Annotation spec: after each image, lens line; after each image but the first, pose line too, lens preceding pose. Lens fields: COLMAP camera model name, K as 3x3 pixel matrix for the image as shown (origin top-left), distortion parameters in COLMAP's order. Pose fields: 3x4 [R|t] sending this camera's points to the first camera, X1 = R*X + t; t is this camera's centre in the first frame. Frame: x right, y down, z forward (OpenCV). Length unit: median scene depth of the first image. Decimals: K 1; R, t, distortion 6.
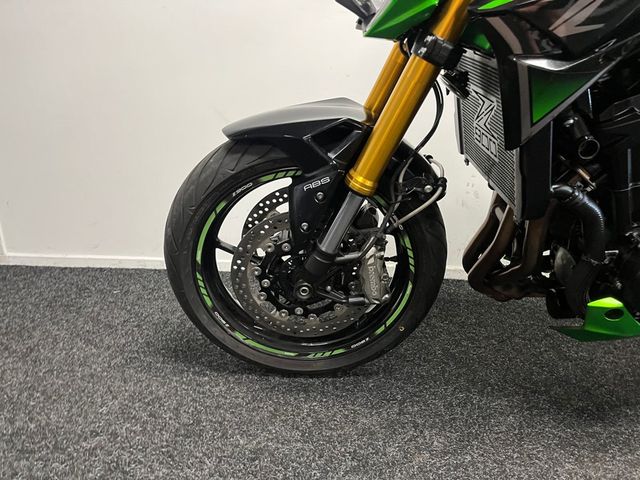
lens RADIAL K [[480.6, 0, 316.5], [0, 480.6, 238.3], [0, 0, 1]] dist [0.072689, -0.097775]
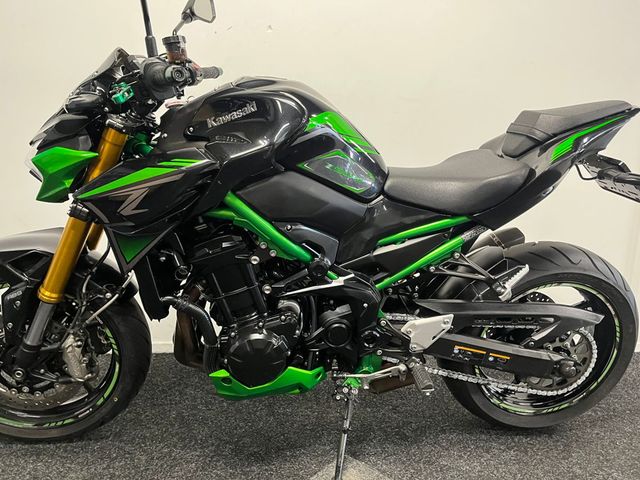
lens RADIAL K [[479.4, 0, 323.9], [0, 479.4, 232.0], [0, 0, 1]] dist [0.064482, -0.082747]
pose [[0.988780, -0.002396, 0.149361, 0.570524], [0.022932, 0.990454, -0.135924, -0.071376], [-0.147609, 0.137824, 0.979396, -0.442137]]
